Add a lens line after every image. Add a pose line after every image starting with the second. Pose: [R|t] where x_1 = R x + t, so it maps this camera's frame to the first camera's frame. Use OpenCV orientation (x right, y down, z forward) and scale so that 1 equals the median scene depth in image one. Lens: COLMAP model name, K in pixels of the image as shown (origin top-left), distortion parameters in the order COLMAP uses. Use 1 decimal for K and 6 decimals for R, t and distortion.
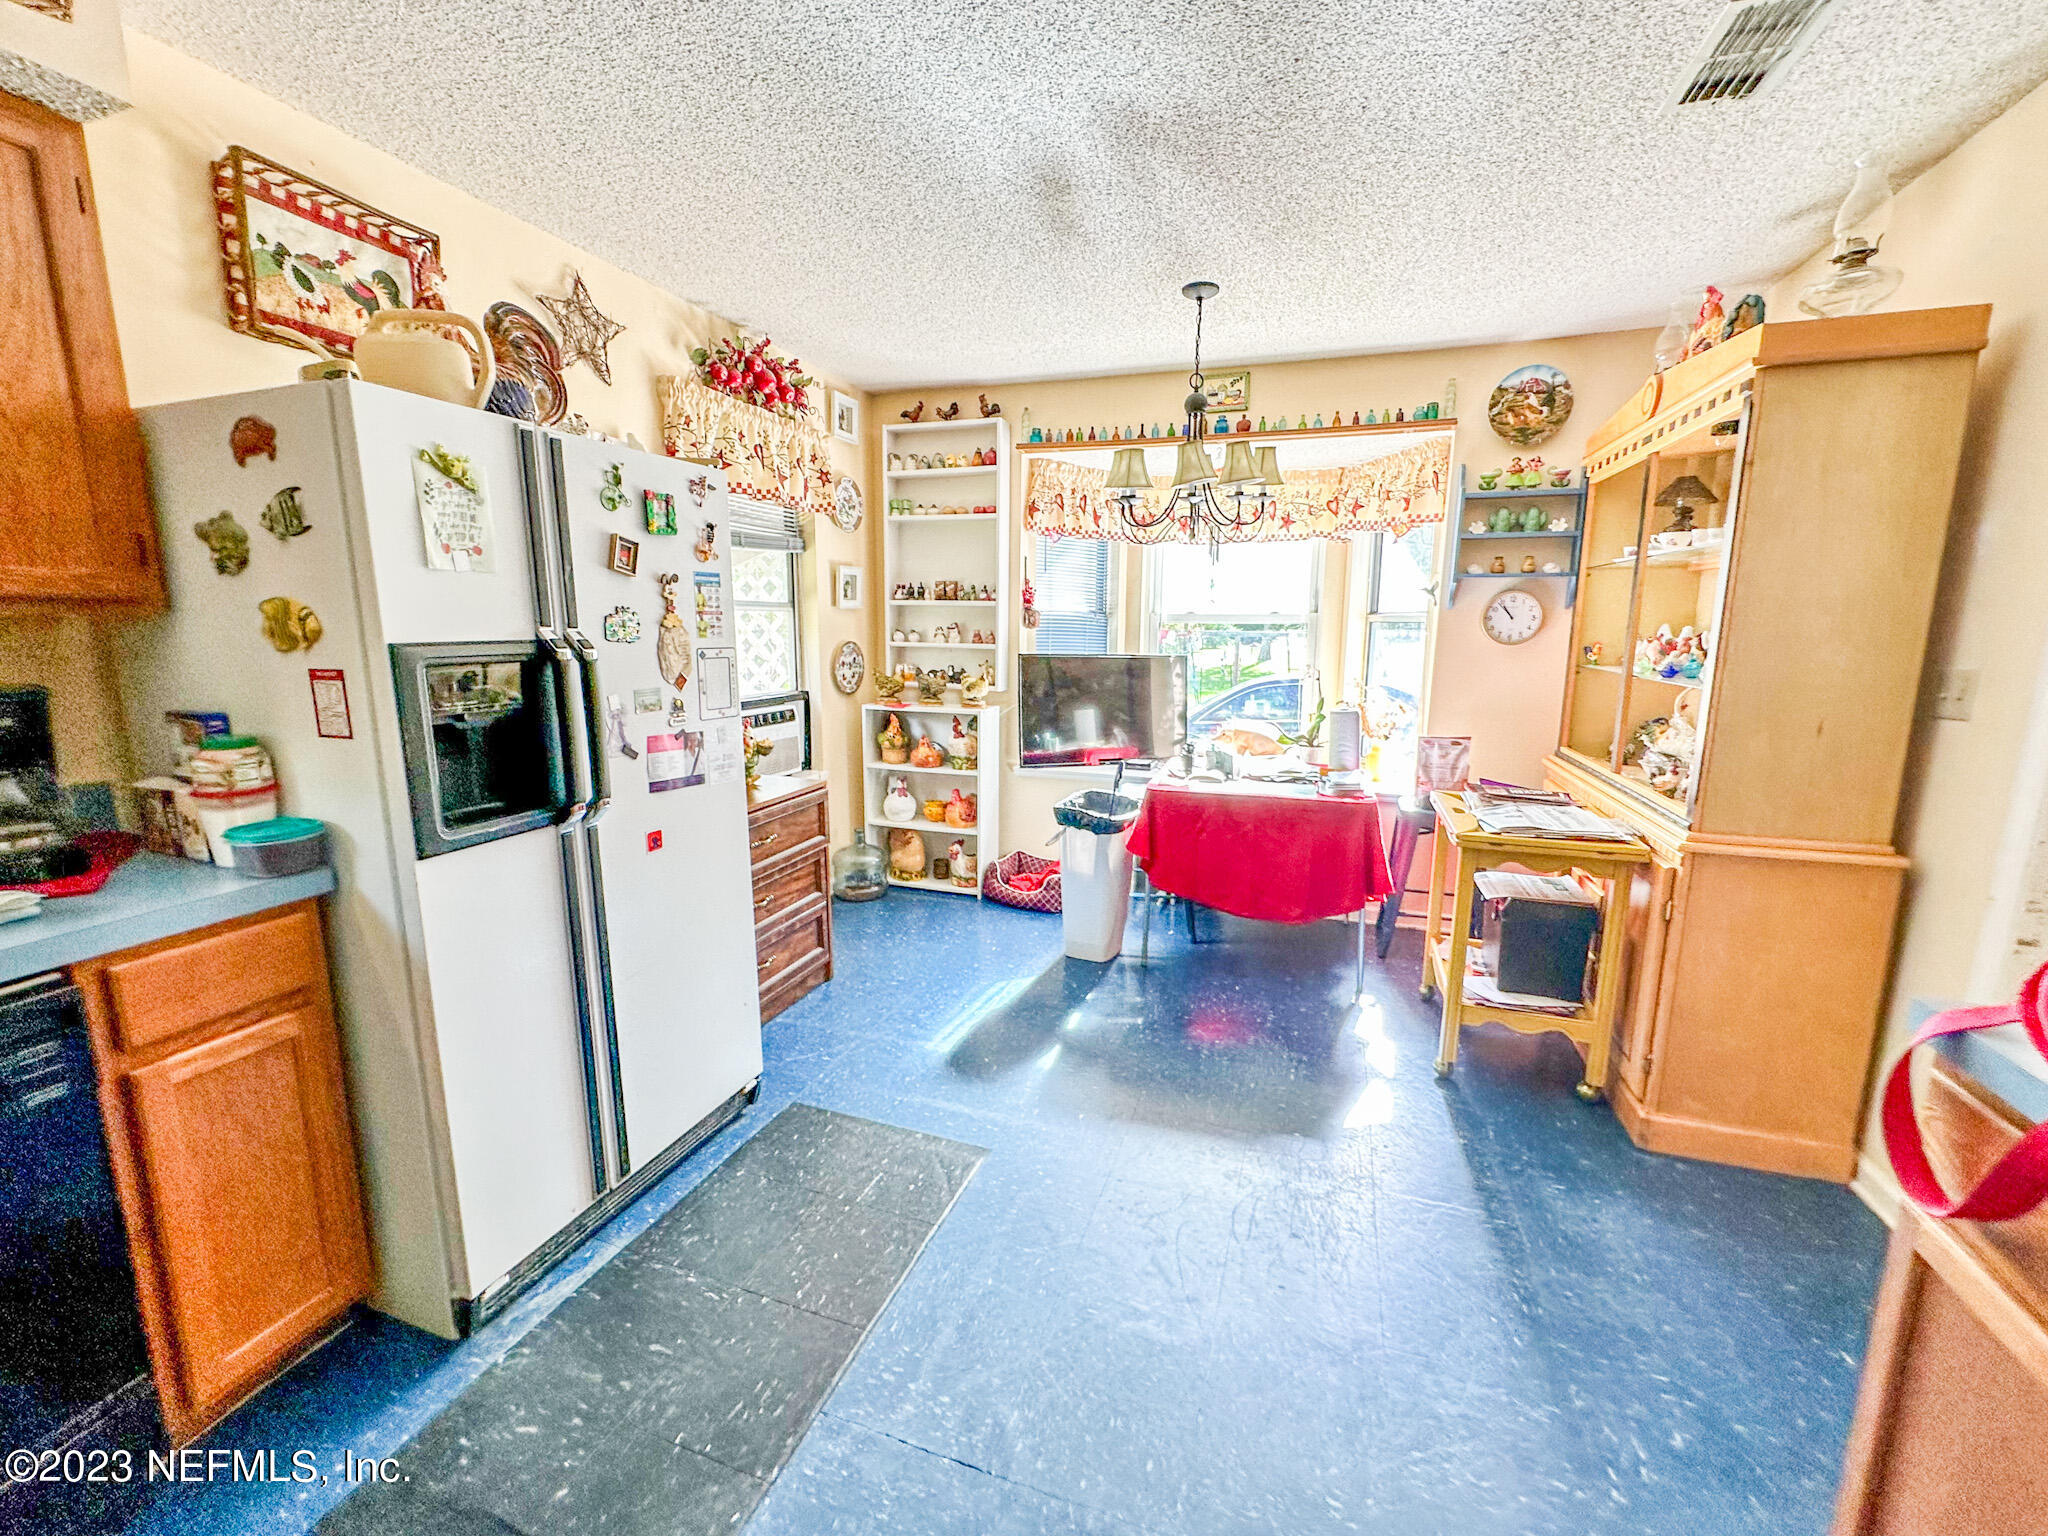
lens RADIAL K [[817.8, 0, 1027.8], [0, 817.8, 762.6], [0, 0, 1]] dist [-0.004218, 0.000654]
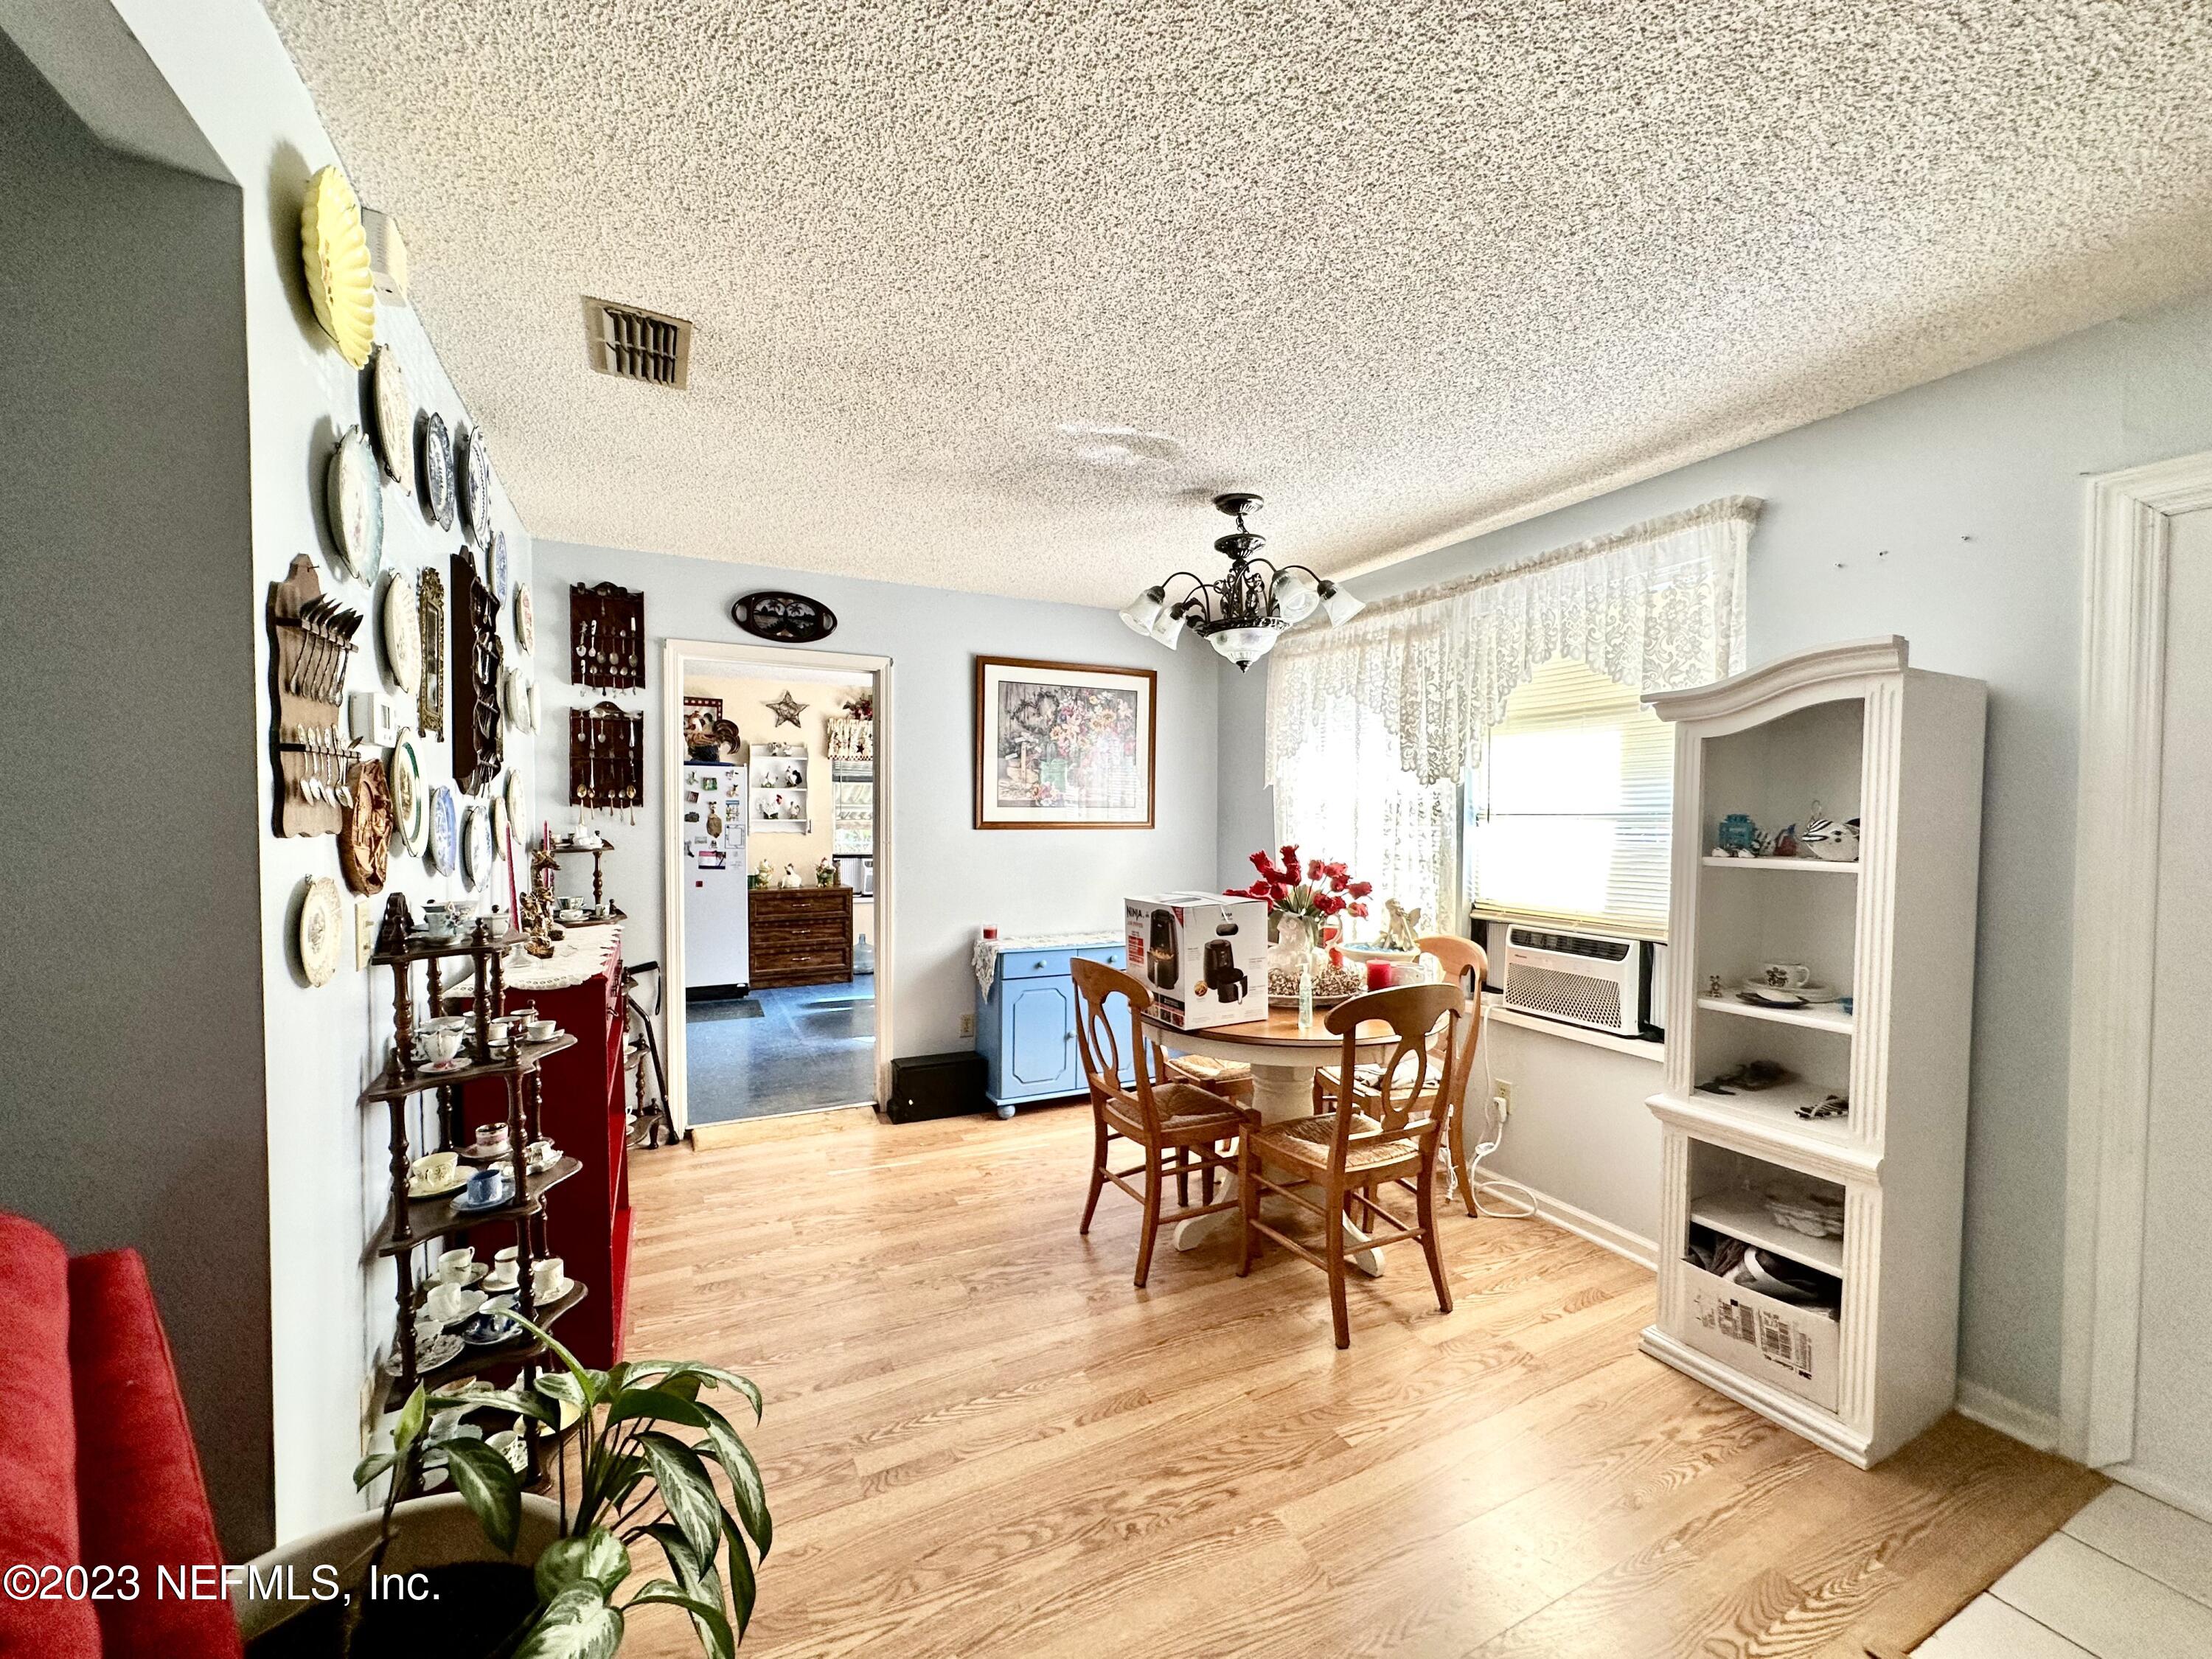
lens RADIAL K [[883.2, 0, 1107.3], [0, 883.2, 835.5], [0, 0, 1]] dist [-0.004218, 0.000654]
pose [[0.715731, 0.011568, -0.698281, 3.005504], [-0.123077, 0.986303, -0.109813, 0.088968], [0.687446, 0.164539, 0.707351, -0.359831]]
